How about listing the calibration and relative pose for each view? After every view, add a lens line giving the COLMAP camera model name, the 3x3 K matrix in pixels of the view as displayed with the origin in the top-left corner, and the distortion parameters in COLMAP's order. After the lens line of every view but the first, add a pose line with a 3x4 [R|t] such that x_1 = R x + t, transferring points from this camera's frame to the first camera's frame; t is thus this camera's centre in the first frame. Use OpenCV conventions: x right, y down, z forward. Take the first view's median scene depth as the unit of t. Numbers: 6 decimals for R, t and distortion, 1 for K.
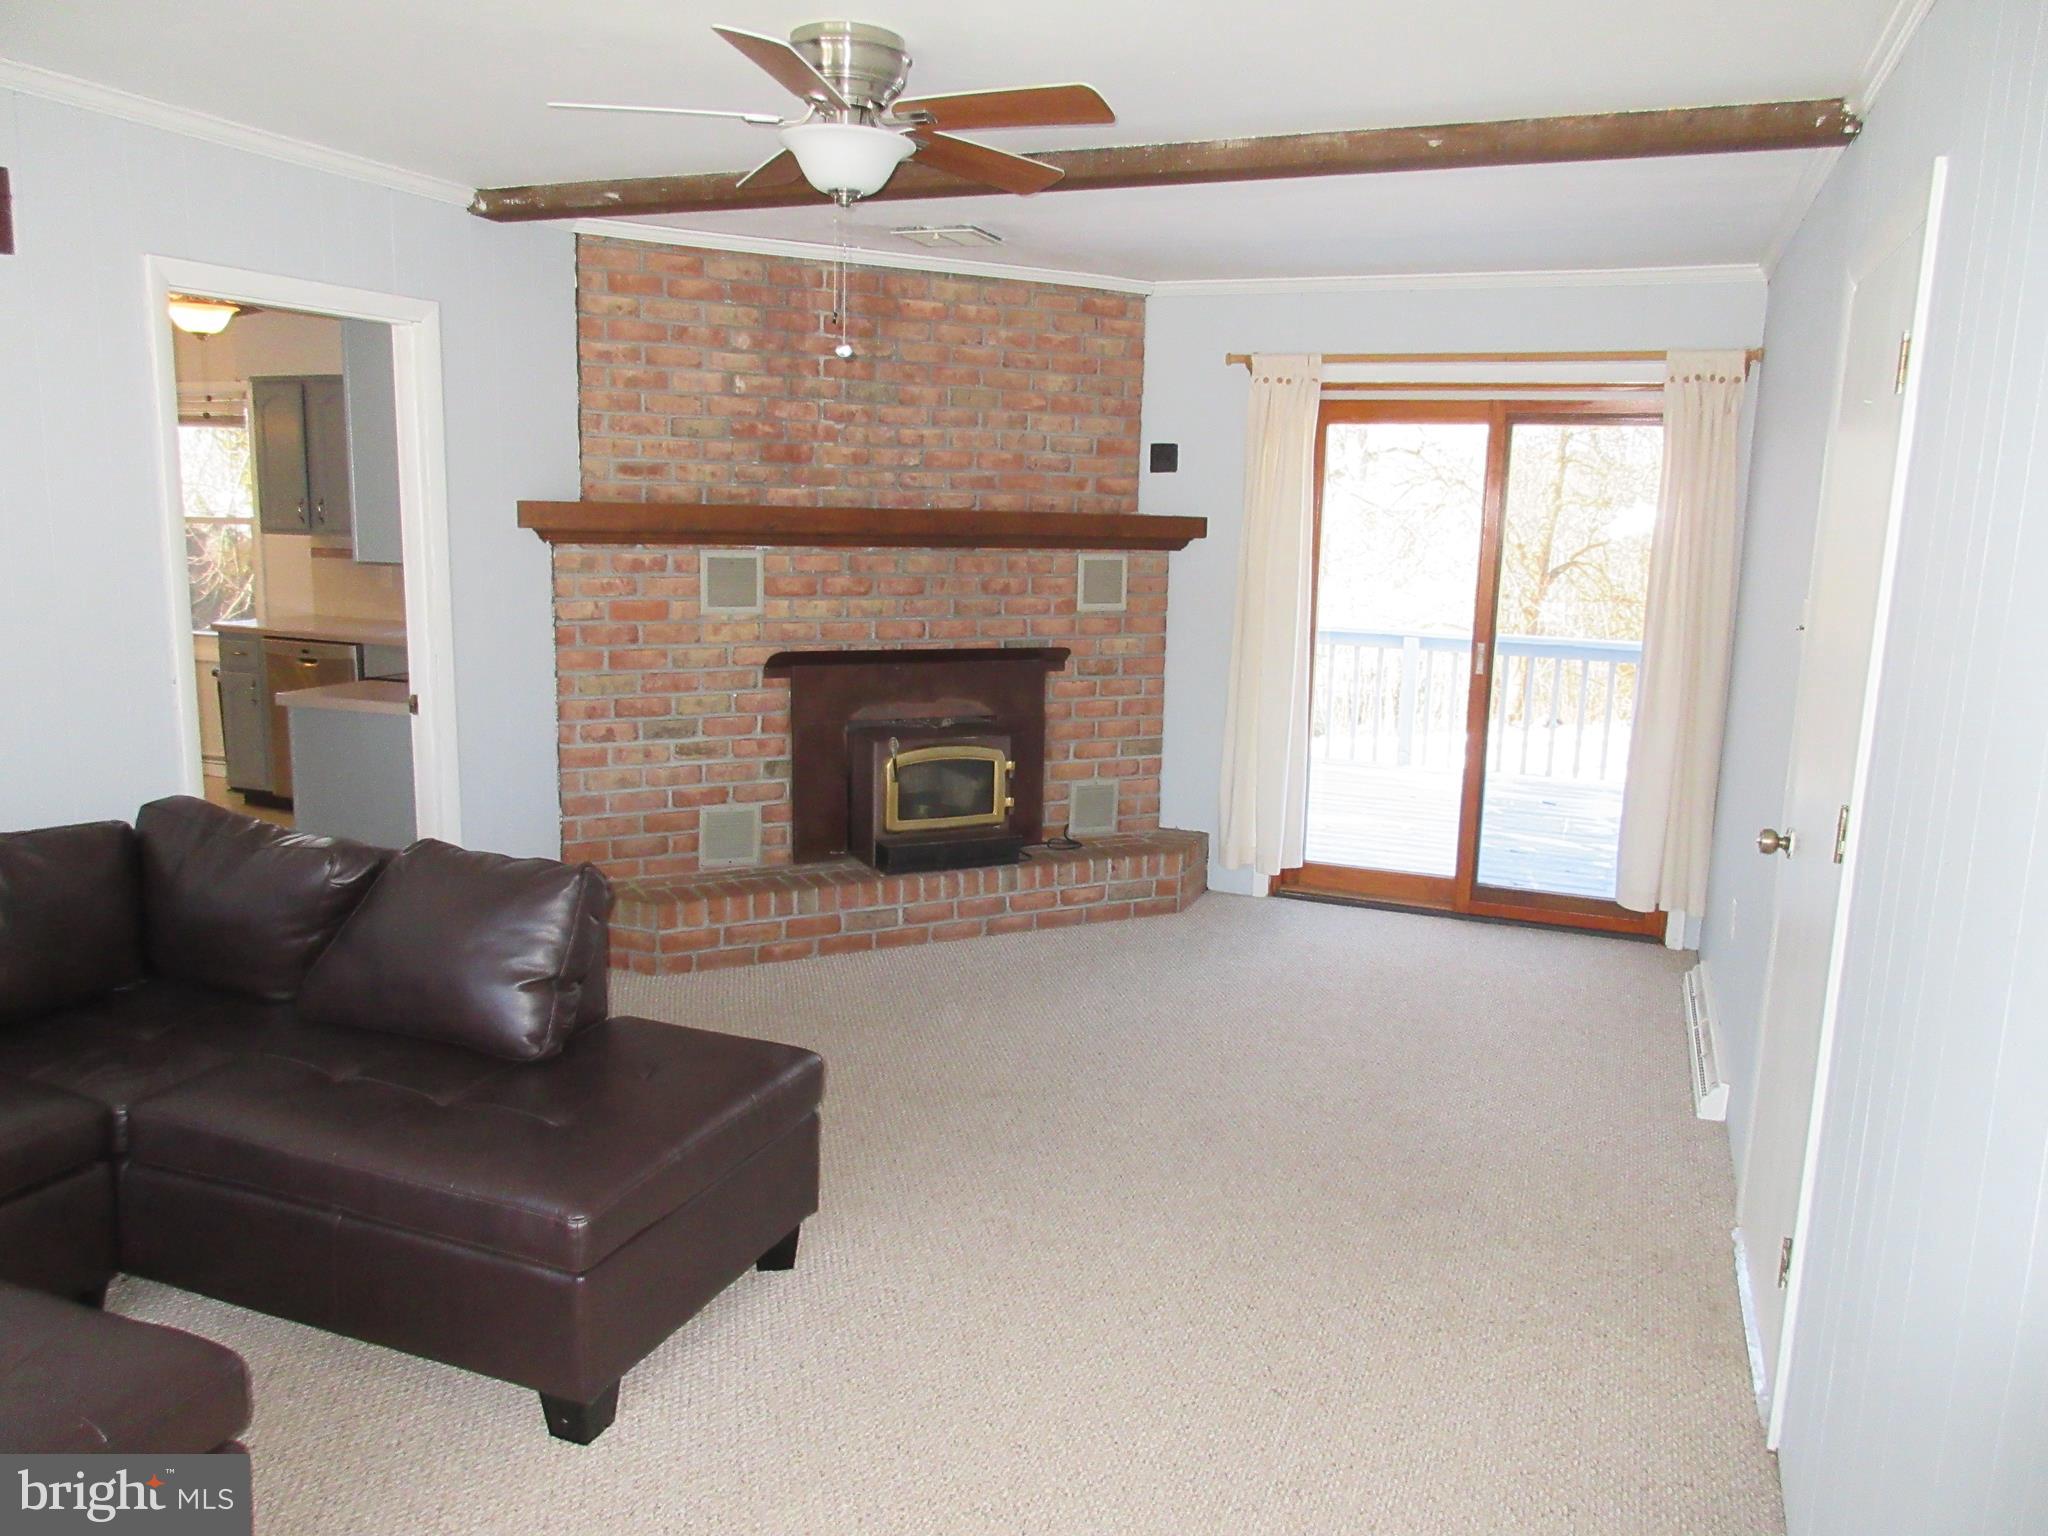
lens RADIAL K [[1486.1, 0, 1024.0], [0, 1486.1, 768.0], [0, 0, 1]] dist [-0.060643, 0.000824]
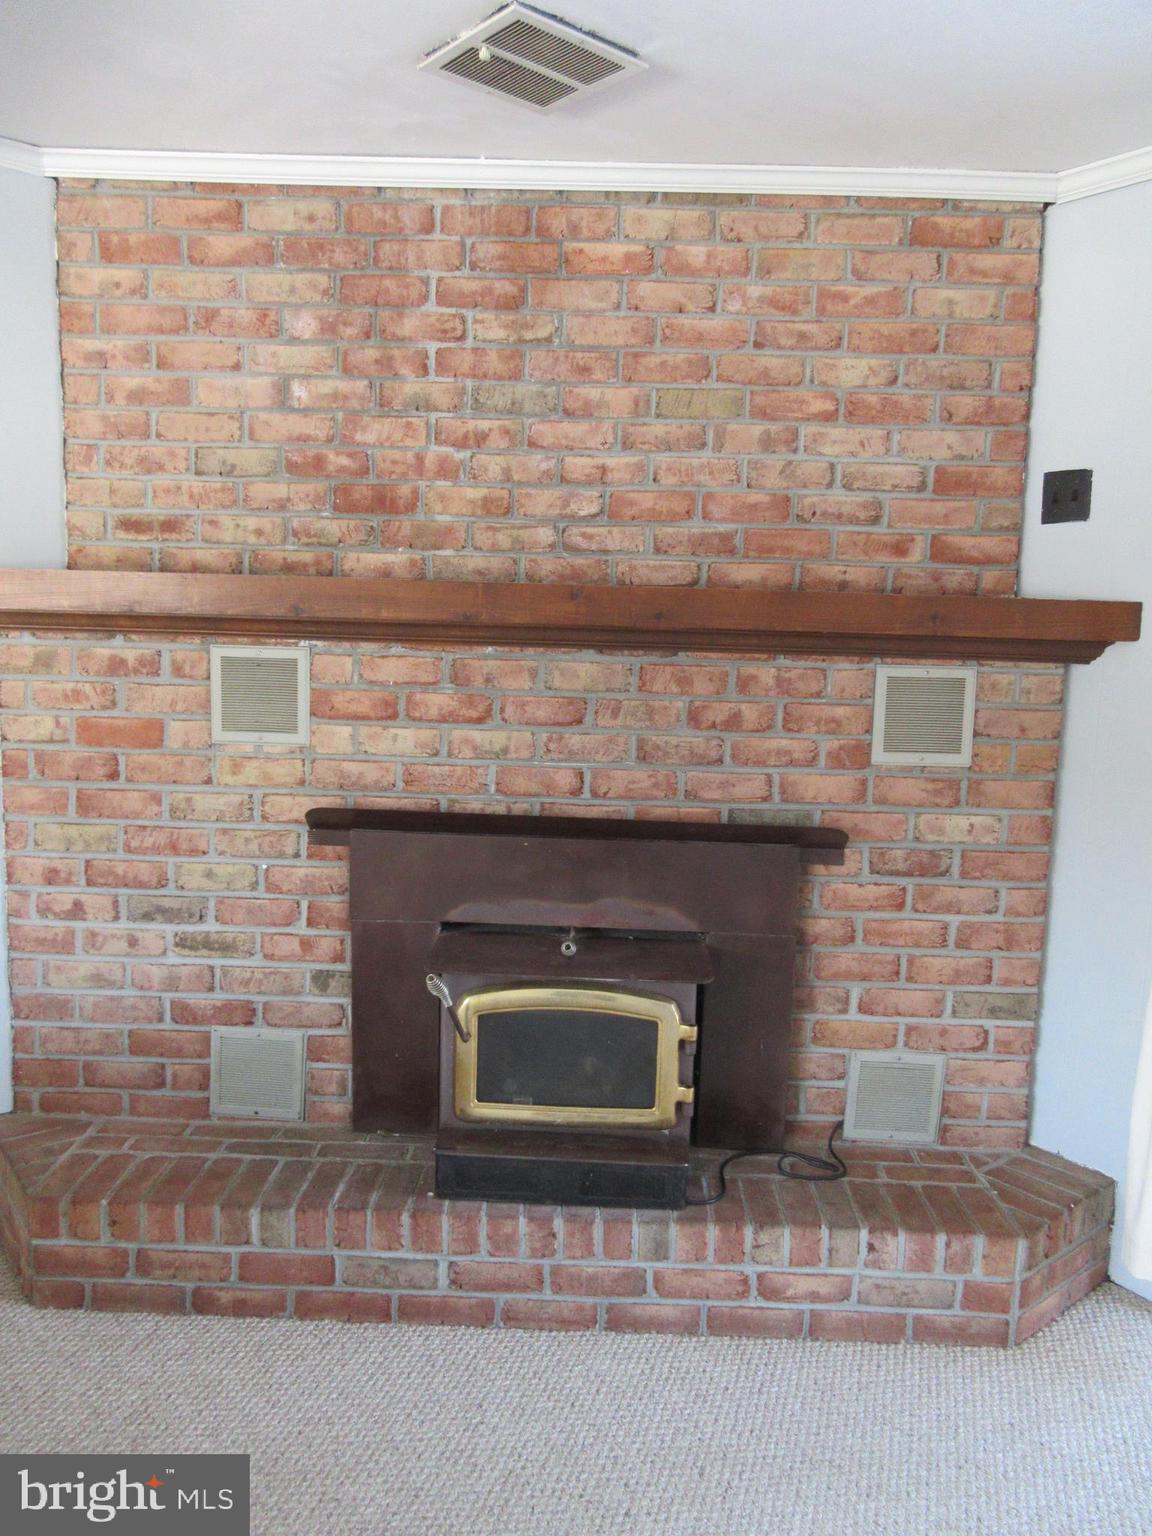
lens RADIAL K [[1135.7, 0, 576.0], [0, 1135.7, 768.0], [0, 0, 1]] dist [-0.018858, -0.000156]
pose [[0.874858, 0.066065, -0.479852, 0.157995], [-0.089370, 0.995663, -0.025856, -0.089010], [0.476063, 0.065505, 0.876968, 0.603105]]
